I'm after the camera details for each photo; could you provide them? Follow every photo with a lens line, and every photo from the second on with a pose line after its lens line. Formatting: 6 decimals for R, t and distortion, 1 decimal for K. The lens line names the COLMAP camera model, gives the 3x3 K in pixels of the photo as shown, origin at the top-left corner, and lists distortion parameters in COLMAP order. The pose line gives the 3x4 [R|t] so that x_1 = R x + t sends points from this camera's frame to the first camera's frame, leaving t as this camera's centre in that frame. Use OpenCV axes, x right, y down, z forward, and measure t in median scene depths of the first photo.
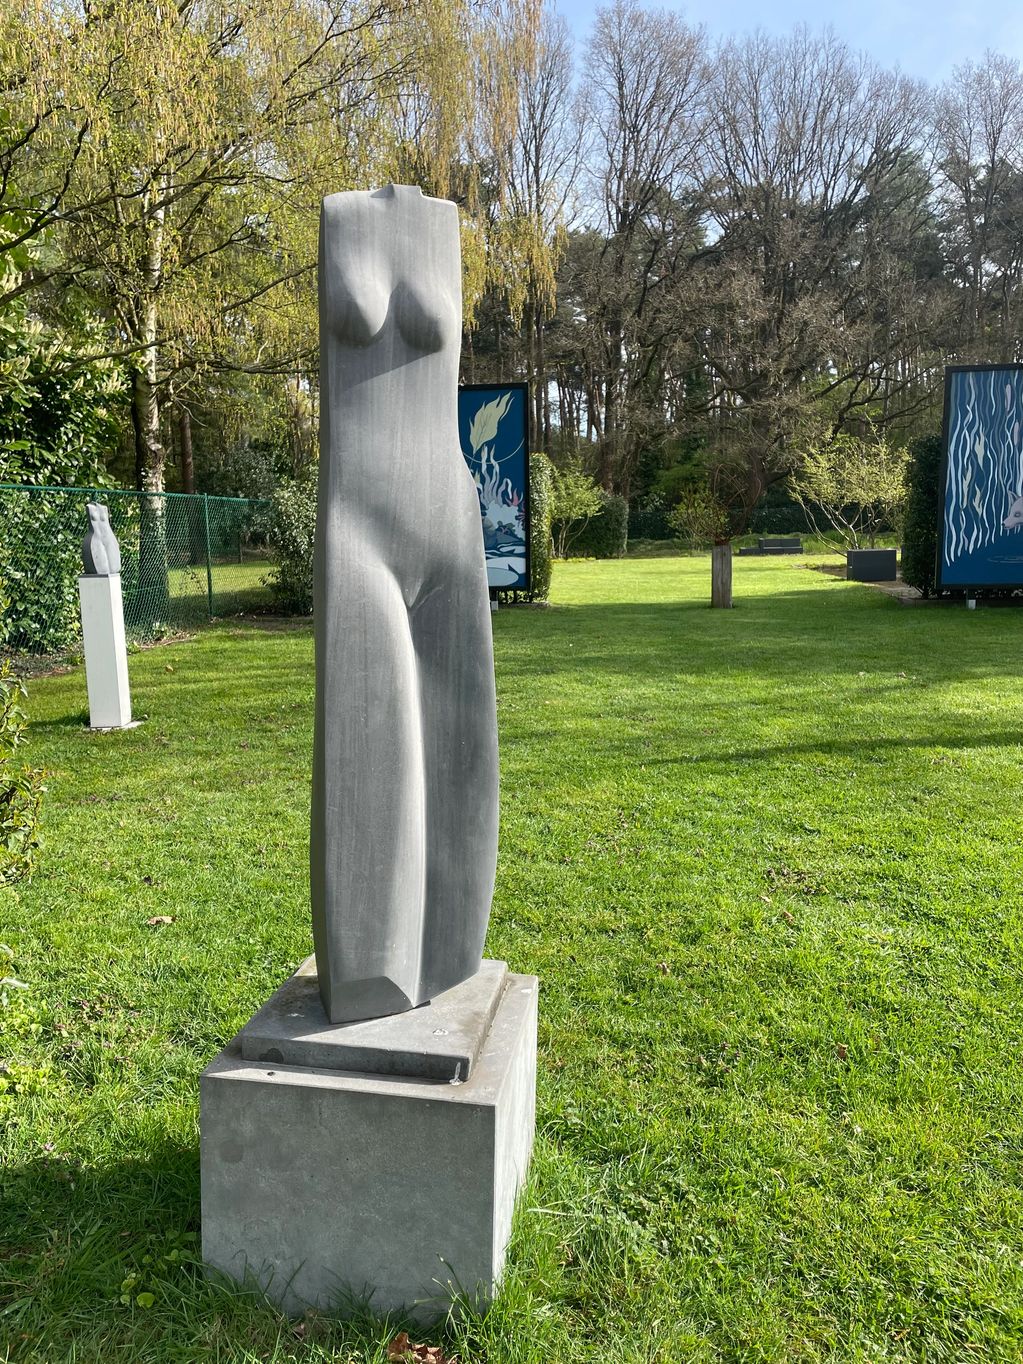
lens RADIAL K [[1030.5, 0, 516.0], [0, 1030.5, 686.2], [0, 0, 1]] dist [0.032073, -0.022137]
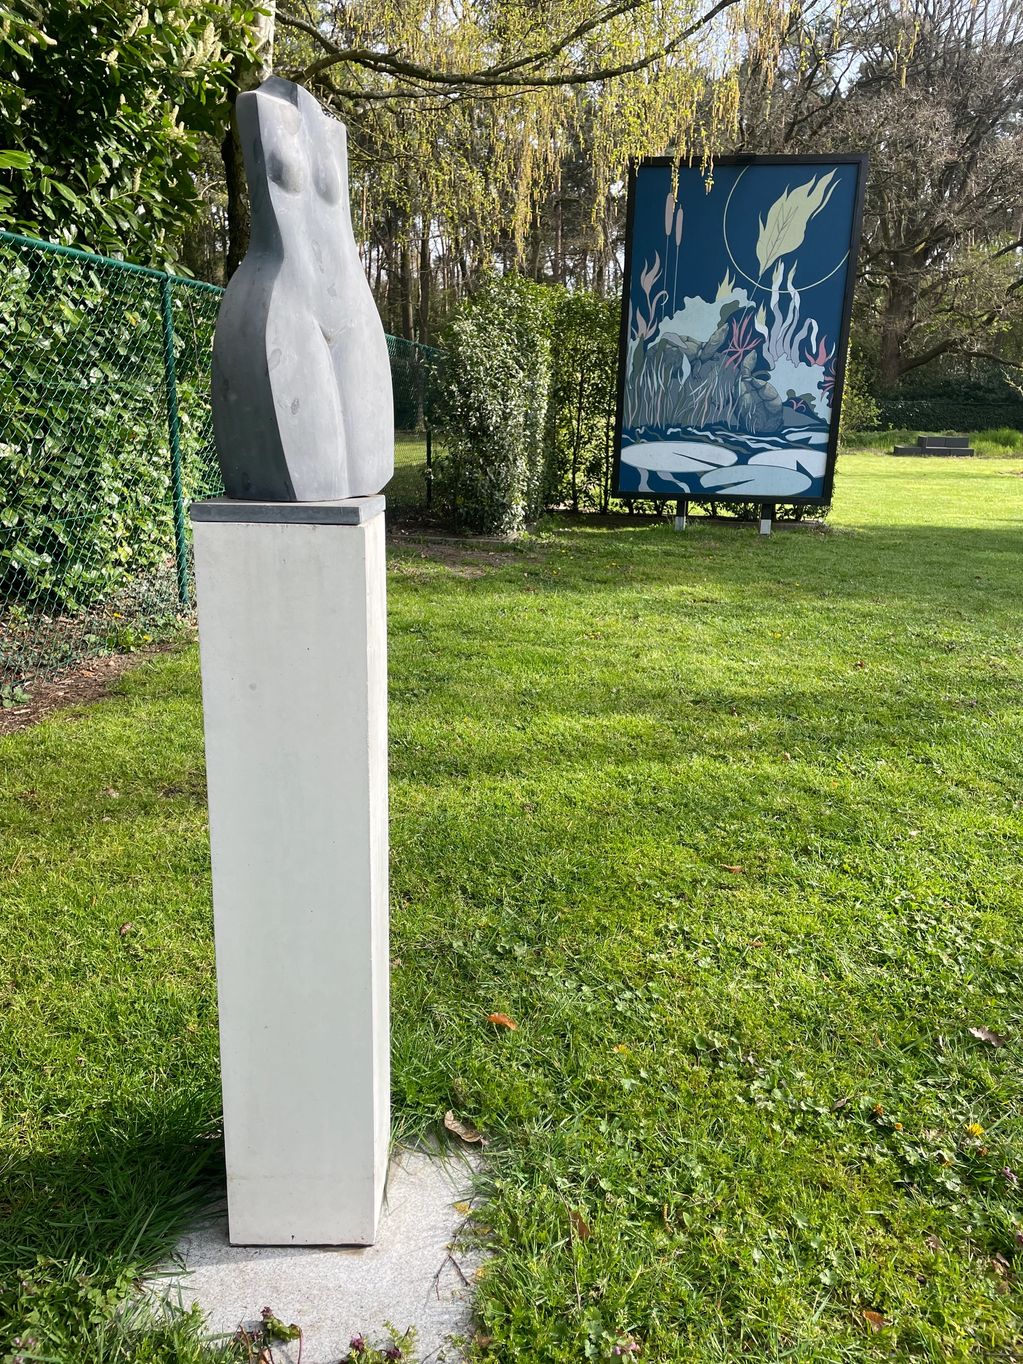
lens RADIAL K [[1030.5, 0, 504.9], [0, 1030.5, 681.7], [0, 0, 1]] dist [0.032073, -0.022137]
pose [[0.997960, 0.051814, -0.037290, -0.210084], [-0.047762, 0.993599, 0.102371, -0.055890], [0.042355, -0.100381, 0.994047, 0.482551]]
